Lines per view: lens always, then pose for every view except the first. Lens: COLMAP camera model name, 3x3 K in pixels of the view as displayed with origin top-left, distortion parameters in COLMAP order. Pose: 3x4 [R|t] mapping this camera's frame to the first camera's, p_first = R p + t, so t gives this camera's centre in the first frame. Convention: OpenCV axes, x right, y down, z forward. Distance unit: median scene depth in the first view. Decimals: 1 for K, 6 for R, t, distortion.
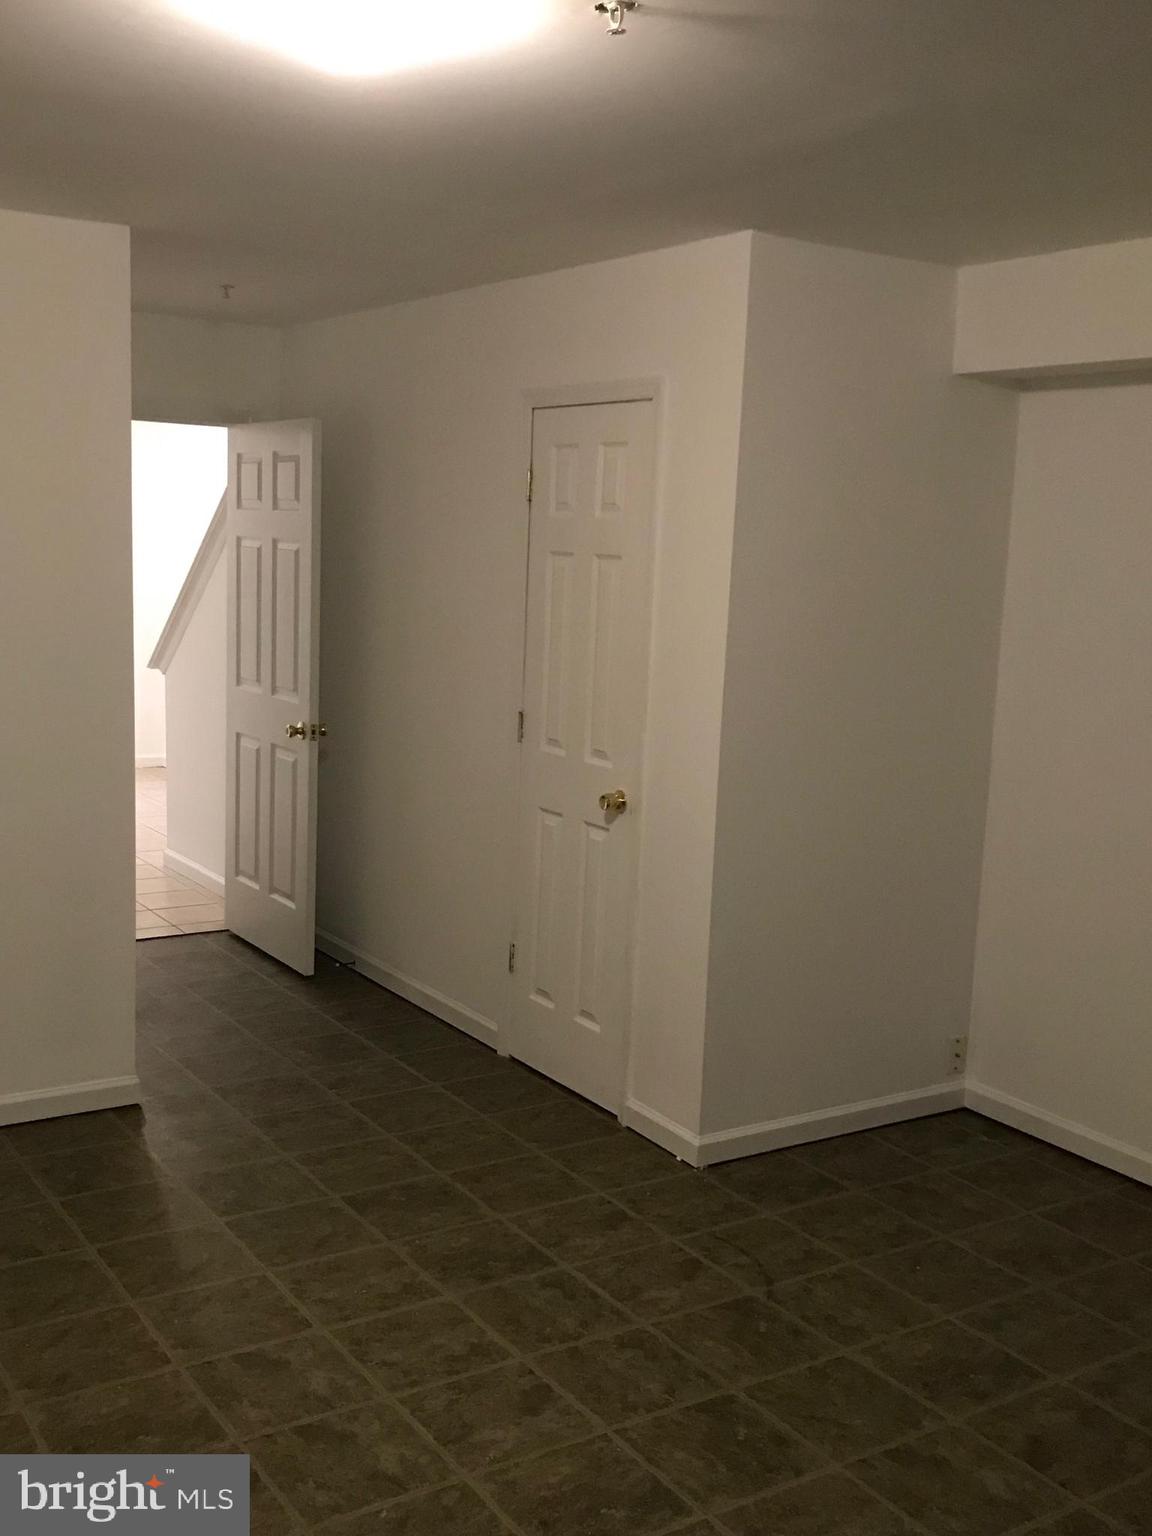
lens RADIAL K [[1585.7, 0, 575.0], [0, 1585.7, 770.0], [0, 0, 1]] dist [0.001955, 0.000000]
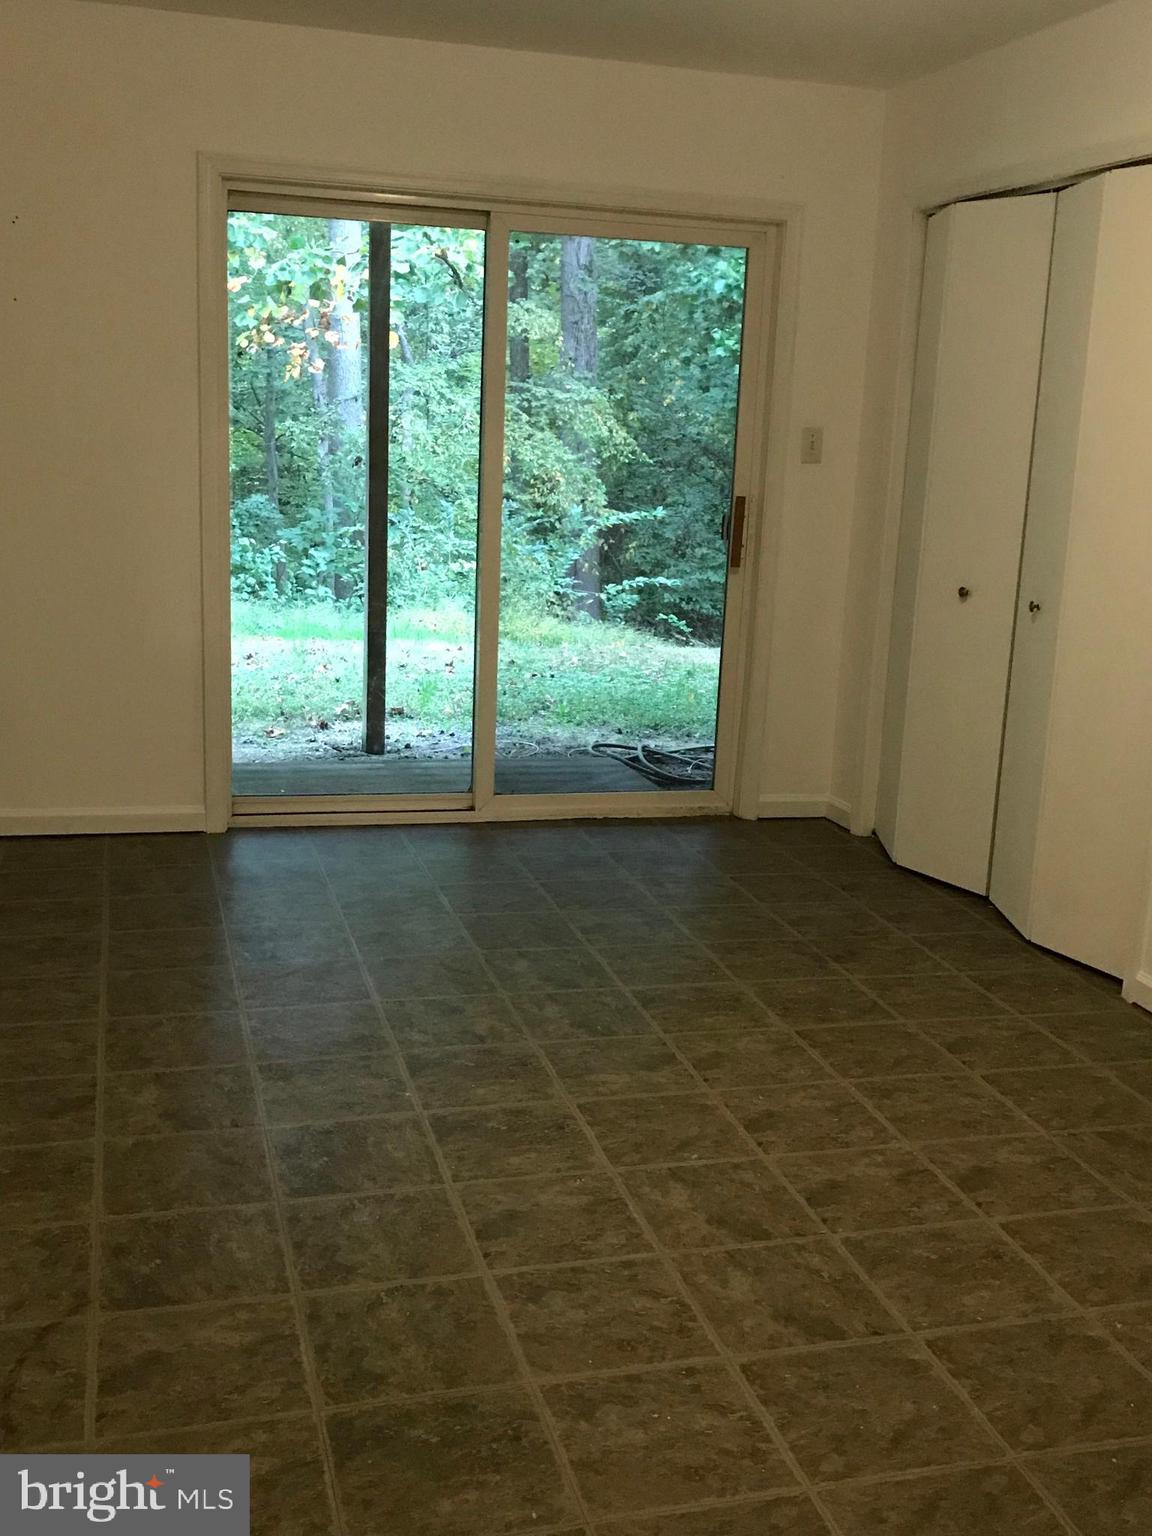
lens RADIAL K [[1585.7, 0, 577.1], [0, 1585.7, 767.8], [0, 0, 1]] dist [0.001955, 0.000000]
pose [[-0.947907, -0.149662, 0.281201, -0.263439], [-0.037684, 0.929245, 0.367538, -0.160775], [-0.316311, 0.337795, -0.886477, 1.608457]]
